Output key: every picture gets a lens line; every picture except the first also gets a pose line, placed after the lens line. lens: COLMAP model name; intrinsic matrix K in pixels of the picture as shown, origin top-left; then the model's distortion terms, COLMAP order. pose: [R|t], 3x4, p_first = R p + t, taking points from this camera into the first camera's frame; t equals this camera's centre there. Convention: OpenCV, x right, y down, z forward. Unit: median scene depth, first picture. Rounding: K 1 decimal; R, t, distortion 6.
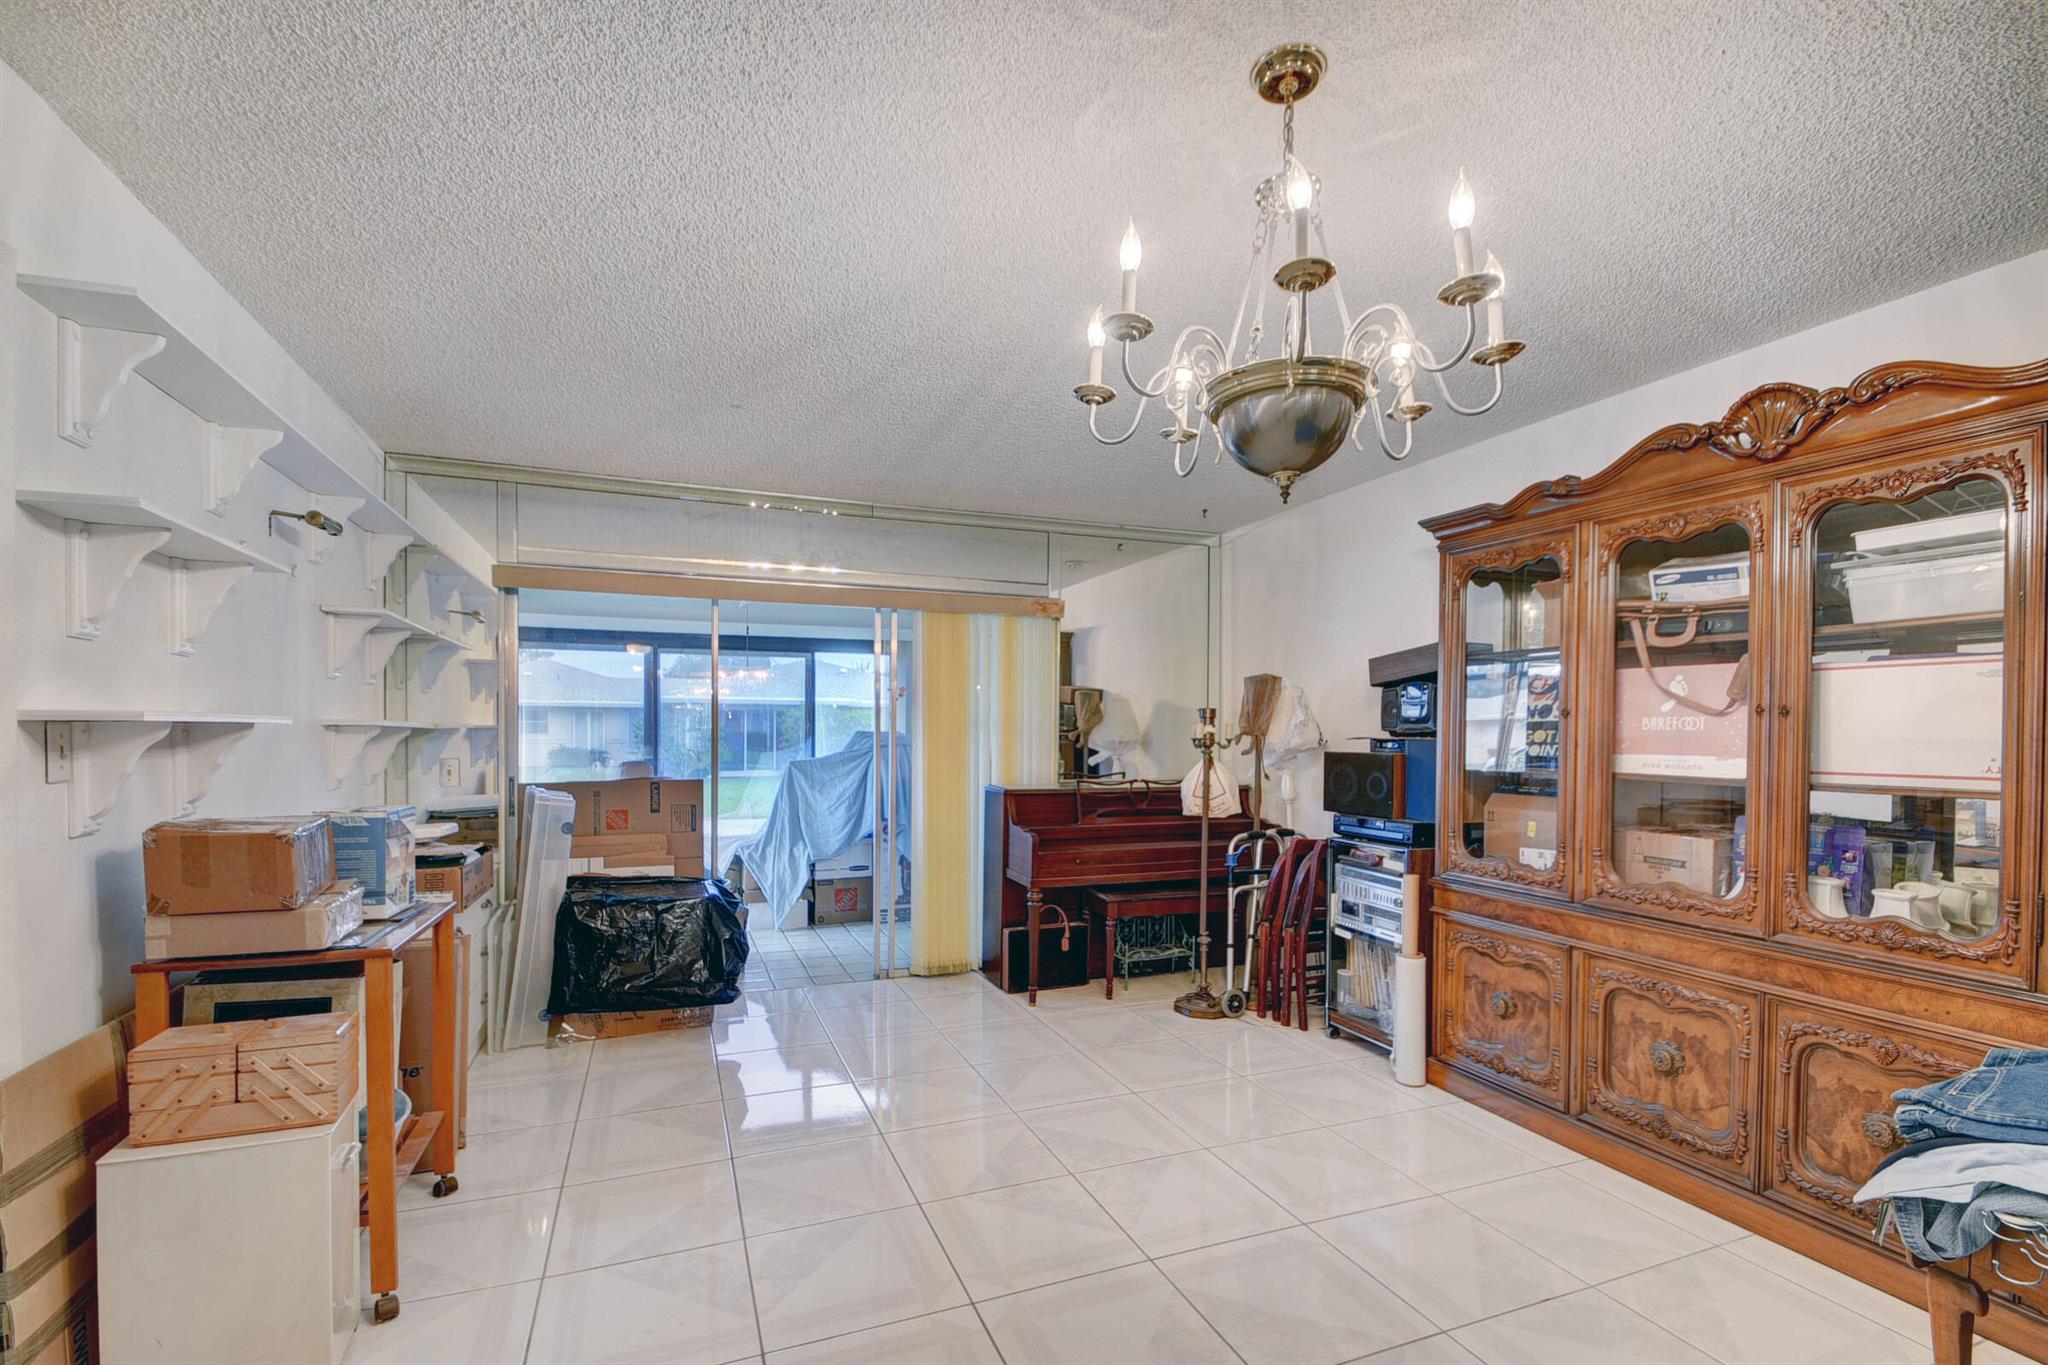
lens RADIAL K [[895.3, 0, 1026.0], [0, 895.3, 741.5], [0, 0, 1]] dist [-0.002756, -0.010679]
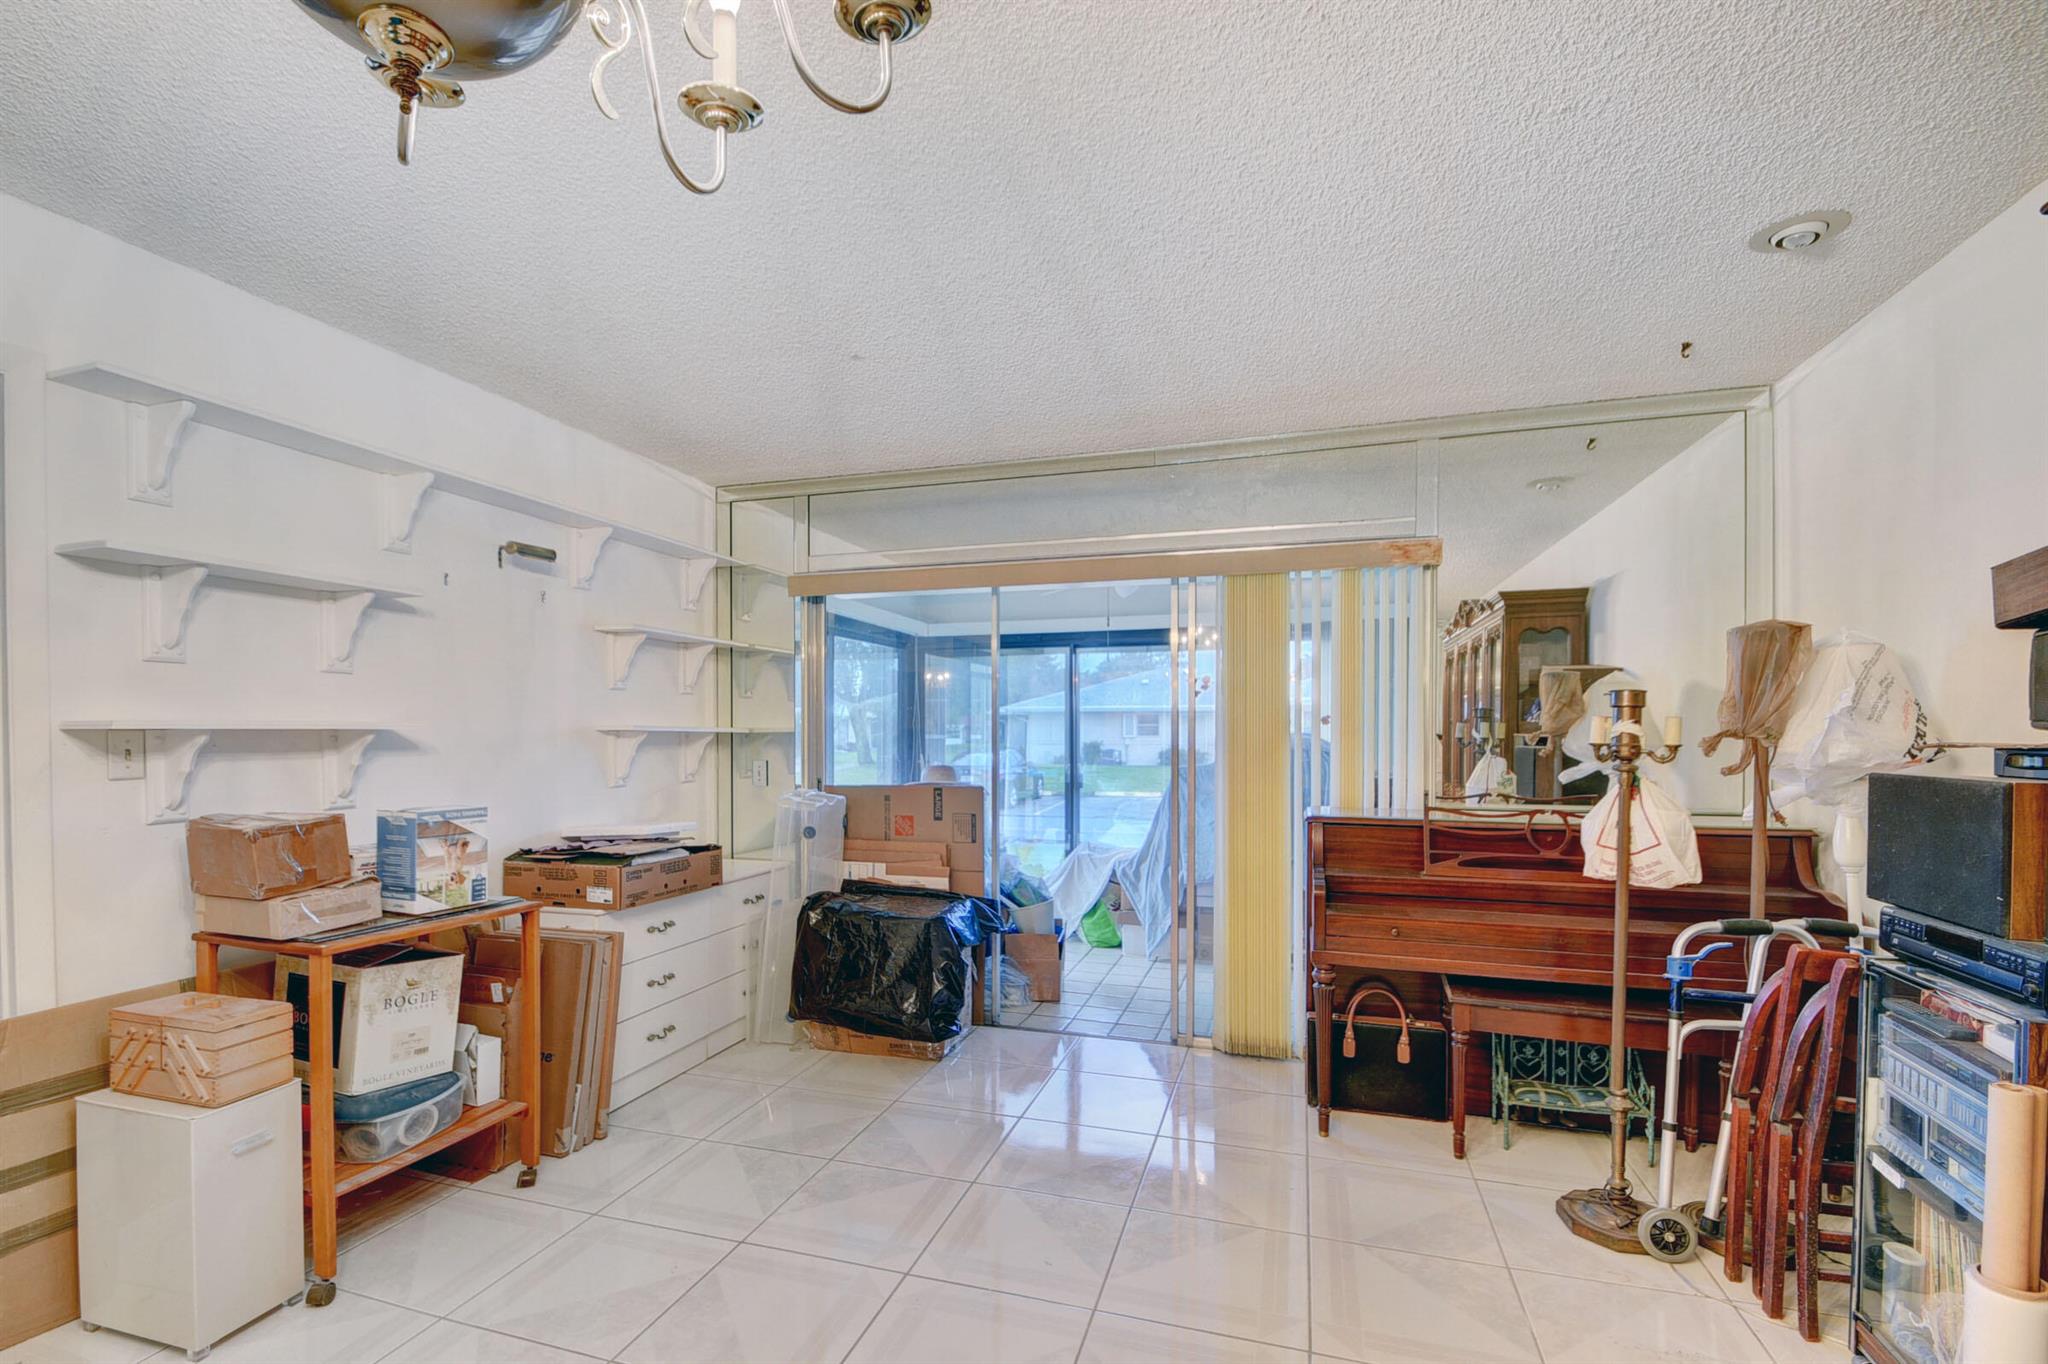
lens RADIAL K [[895.3, 0, 1026.0], [0, 895.3, 741.0], [0, 0, 1]] dist [-0.002756, -0.010679]
pose [[0.775681, 0.000970, -0.631125, 0.262227], [-0.002658, 0.999995, -0.001731, -0.003318], [0.631120, 0.003020, 0.775680, 0.330585]]
